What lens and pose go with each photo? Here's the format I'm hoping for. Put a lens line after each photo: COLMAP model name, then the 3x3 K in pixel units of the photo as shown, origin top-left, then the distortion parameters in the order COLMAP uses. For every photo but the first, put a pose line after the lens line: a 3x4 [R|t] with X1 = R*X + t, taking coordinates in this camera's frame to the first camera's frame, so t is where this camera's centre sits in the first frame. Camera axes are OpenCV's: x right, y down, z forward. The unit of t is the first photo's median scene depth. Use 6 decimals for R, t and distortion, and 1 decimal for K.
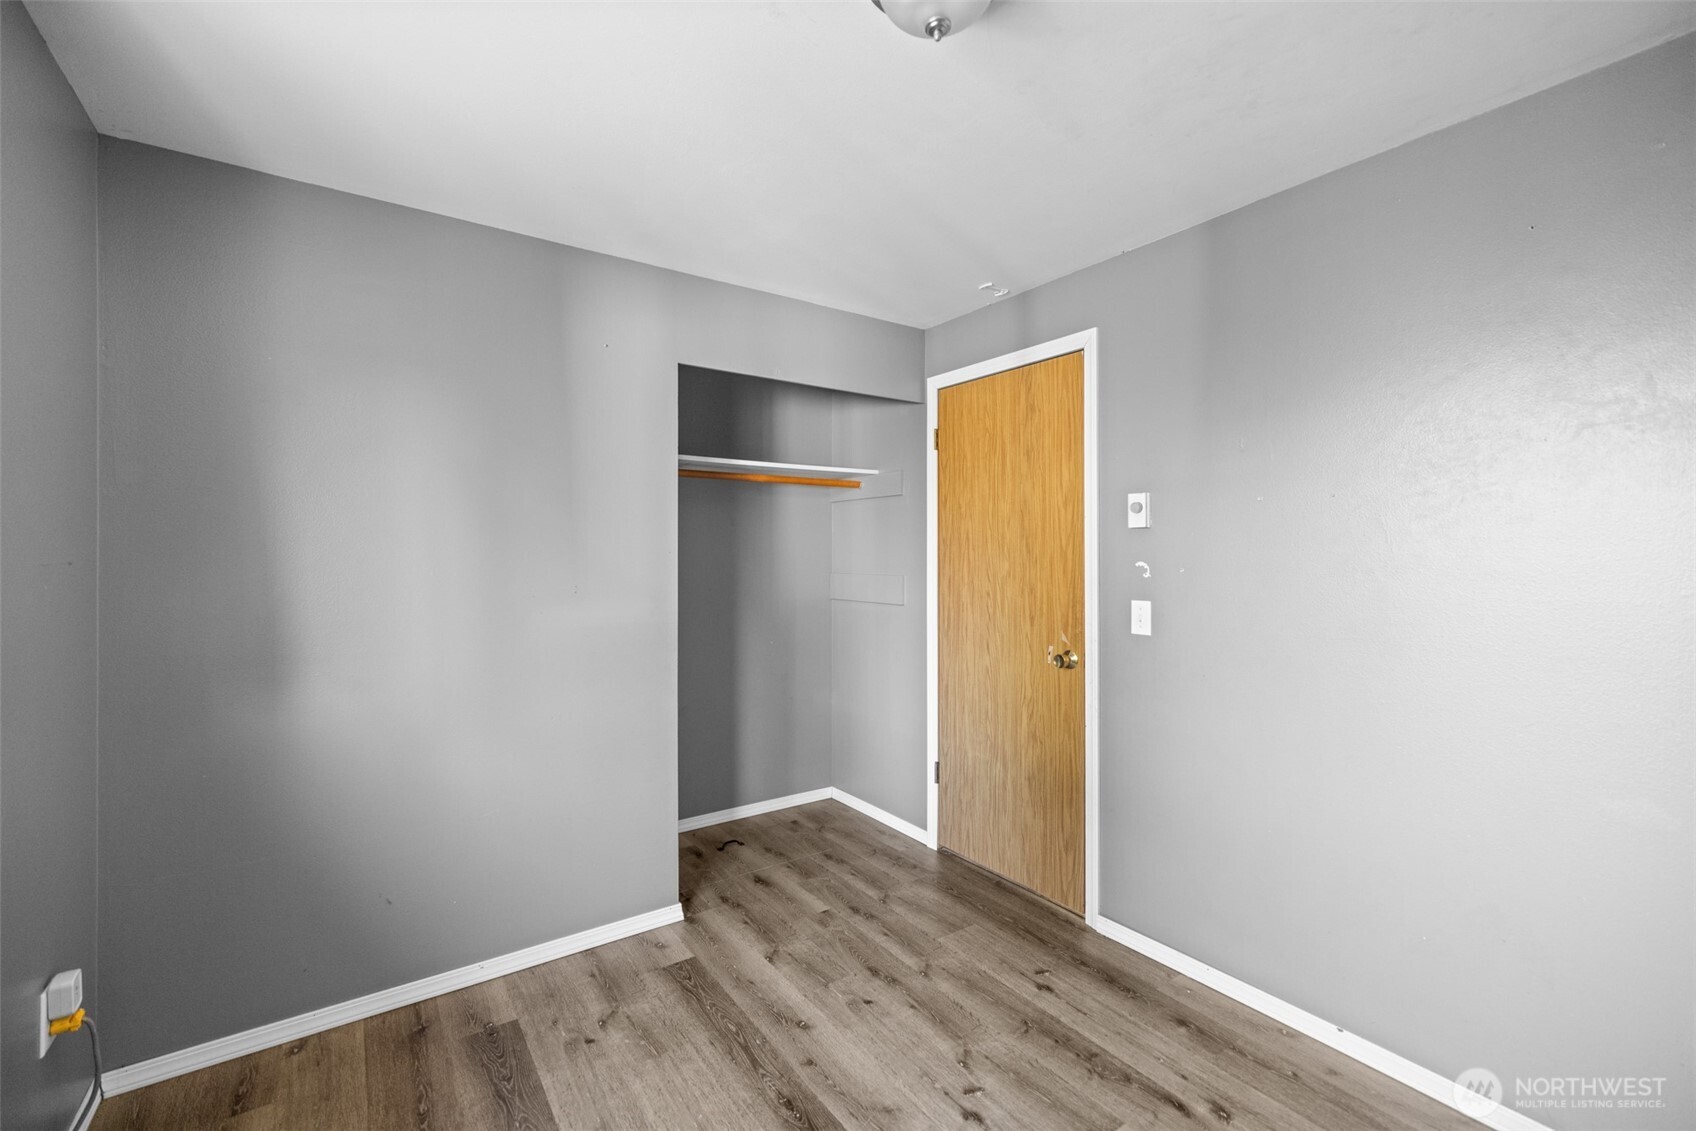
lens RADIAL K [[718.8, 0, 848.0], [0, 718.8, 556.8], [0, 0, 1]] dist [0.008169, -0.001706]
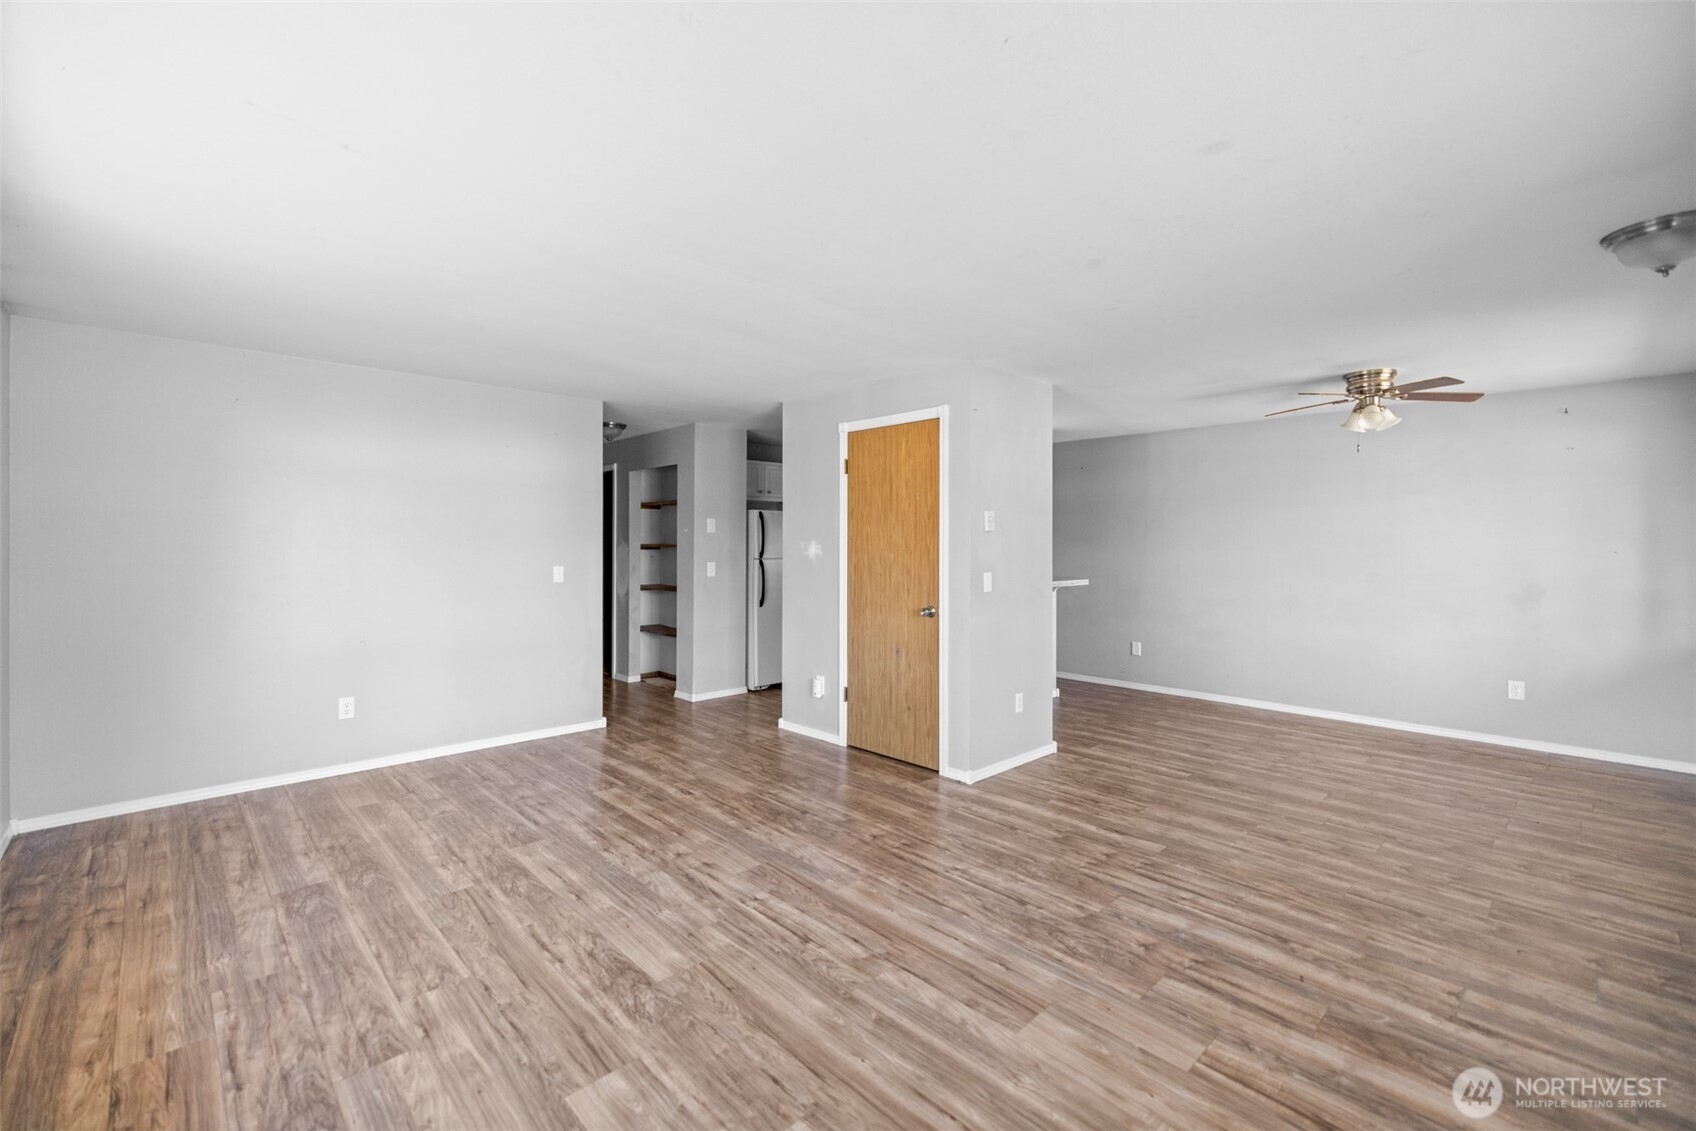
lens RADIAL K [[718.8, 0, 842.2], [0, 718.8, 560.6], [0, 0, 1]] dist [0.008169, -0.001706]
pose [[0.991449, 0.001411, 0.130486, -0.081104], [-0.003571, 0.999860, 0.016324, -0.001737], [-0.130445, -0.016651, 0.991316, -0.478478]]
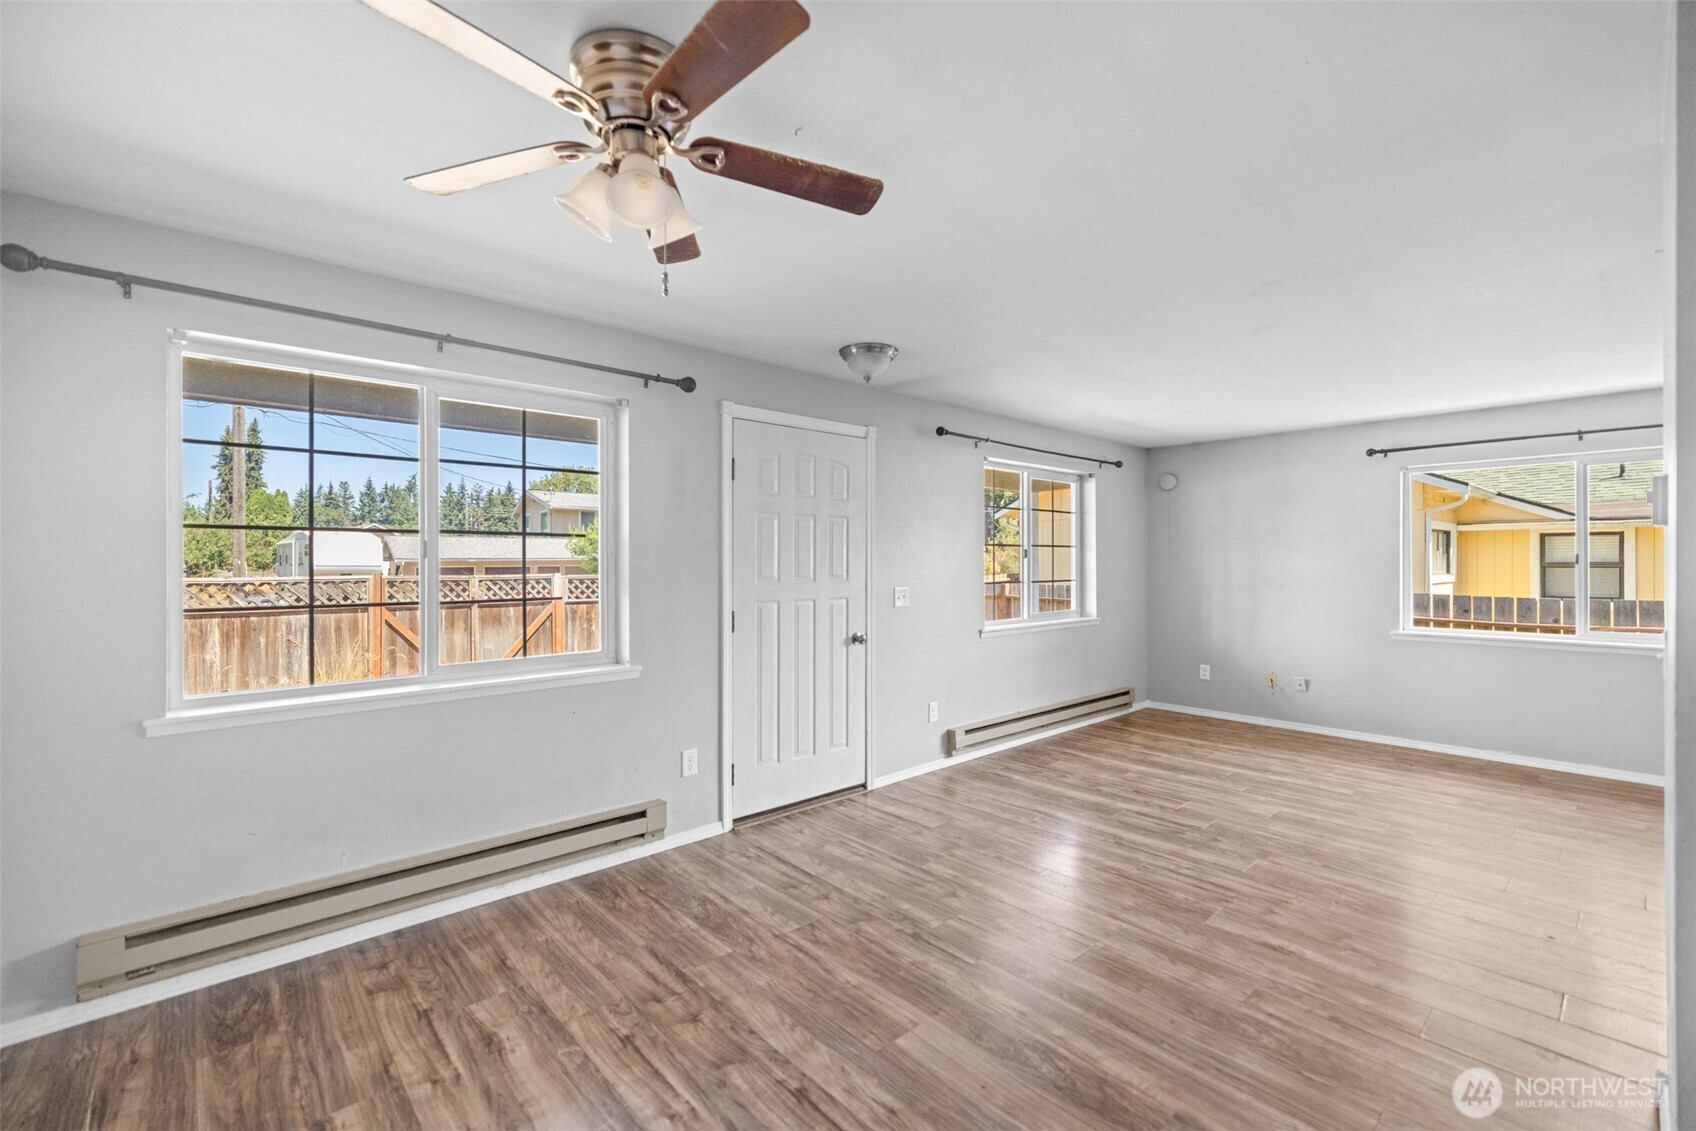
lens RADIAL K [[718.8, 0, 845.8], [0, 718.8, 554.6], [0, 0, 1]] dist [0.008169, -0.001706]
pose [[-0.994203, 0.001528, -0.107512, 1.069097], [0.002307, 0.999972, -0.007121, -0.011527], [0.107498, -0.007328, -0.994178, 1.347509]]
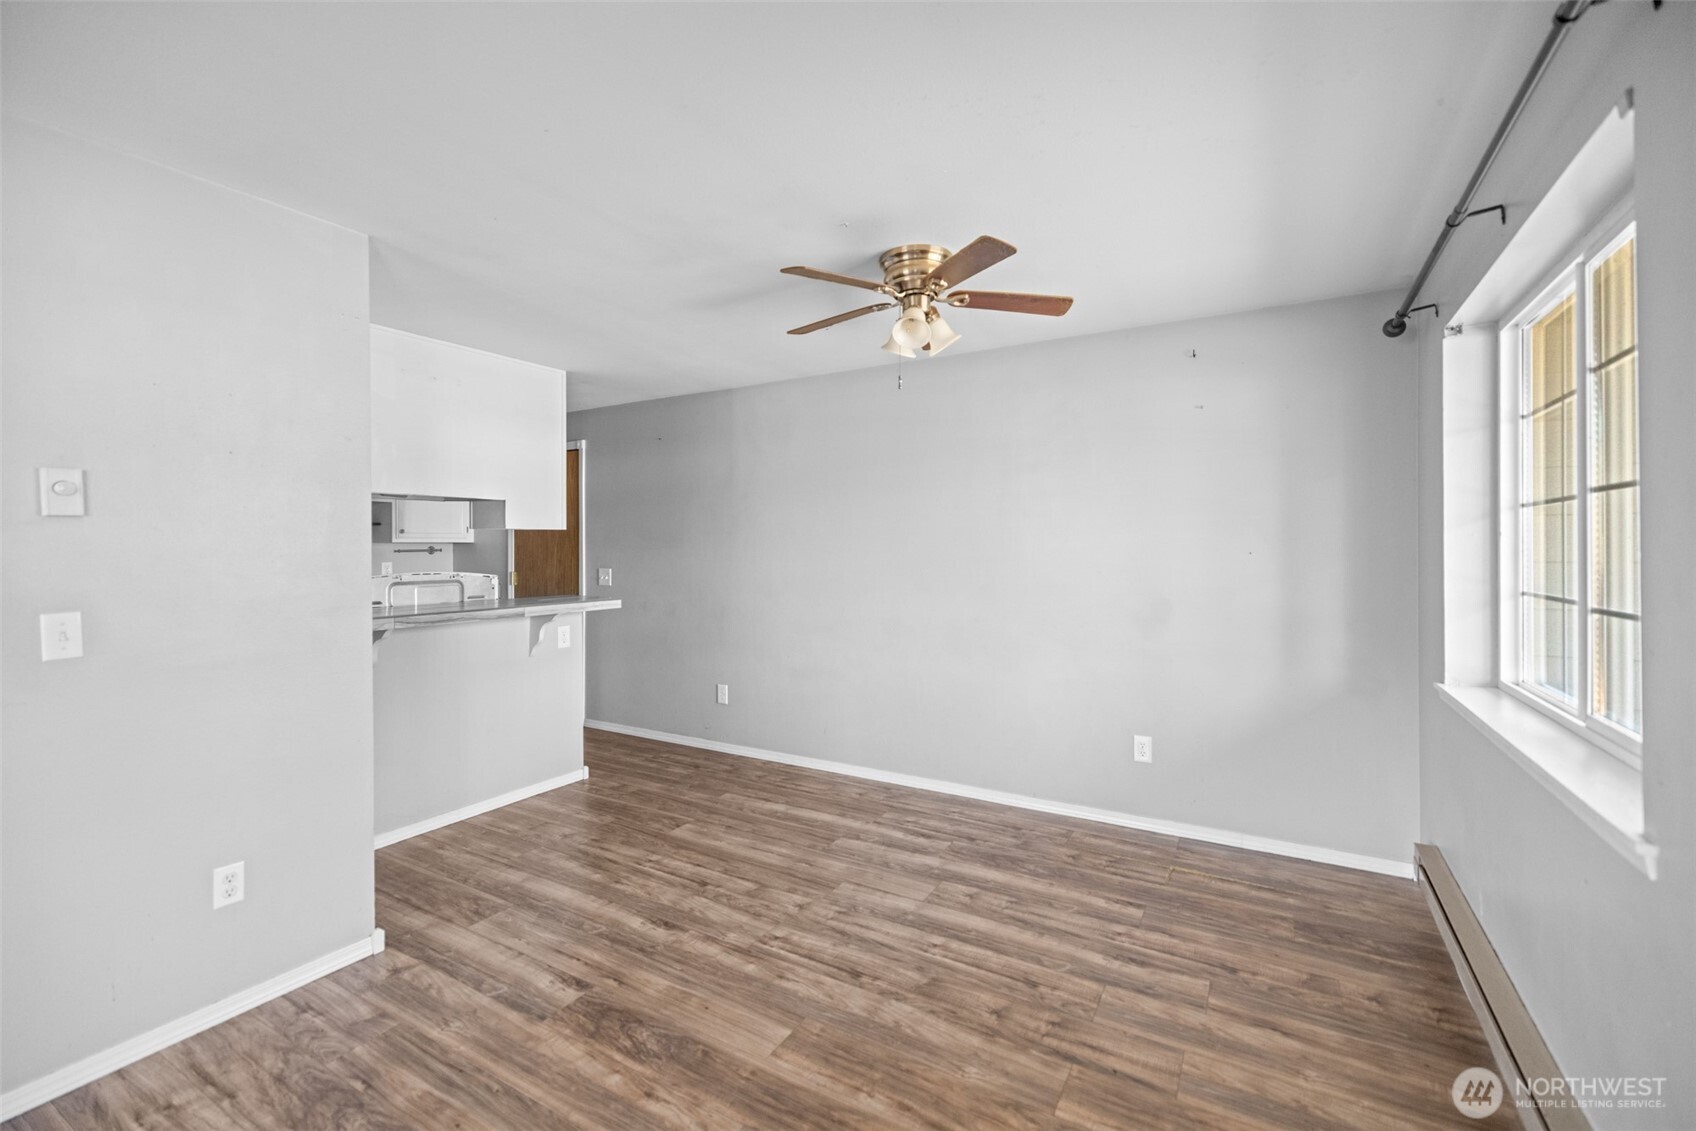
lens RADIAL K [[718.8, 0, 845.3], [0, 718.8, 577.2], [0, 0, 1]] dist [0.008169, -0.001706]
pose [[0.918033, -0.017159, 0.396134, 0.741977], [0.003567, 0.999380, 0.035025, -0.004987], [-0.396489, -0.030741, 0.917525, 0.067869]]
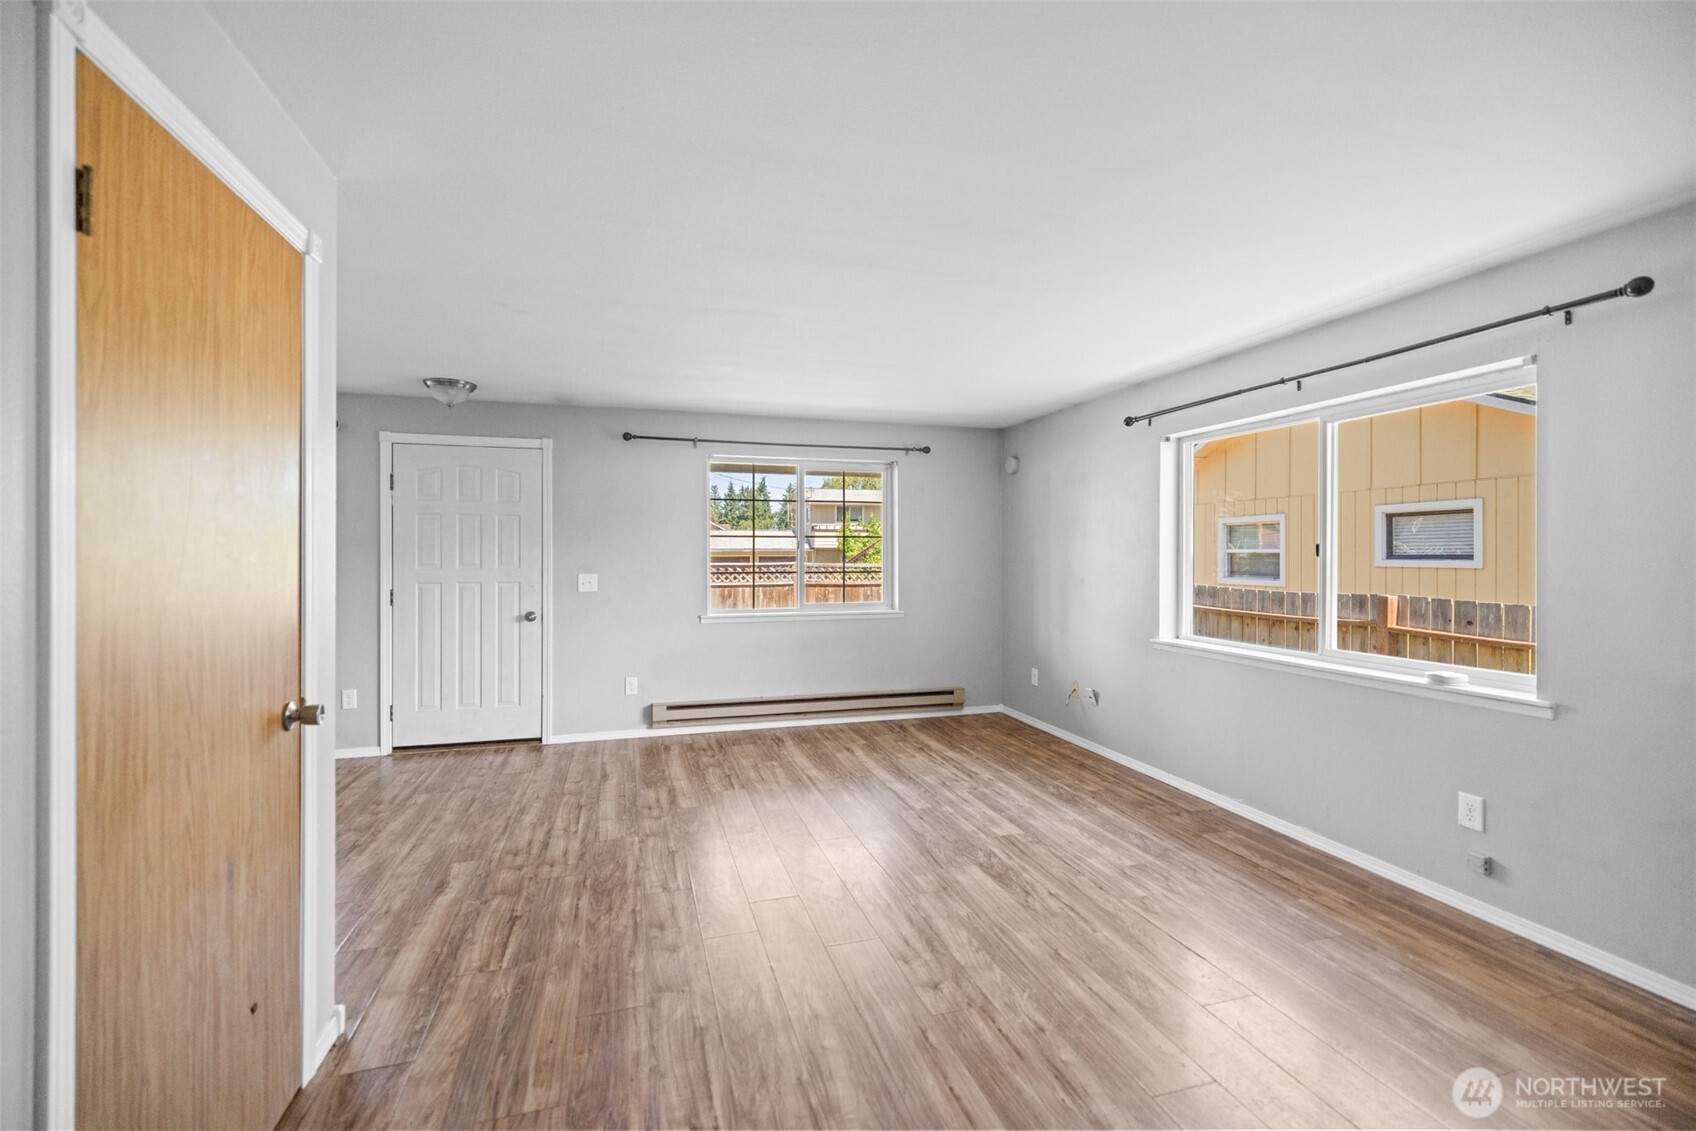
lens RADIAL K [[718.8, 0, 837.6], [0, 718.8, 557.1], [0, 0, 1]] dist [0.008169, -0.001706]
pose [[-0.941218, -0.000713, 0.337799, -0.333237], [0.002624, 0.999952, 0.009422, -0.010780], [-0.337790, 0.009755, -0.941171, 1.293223]]
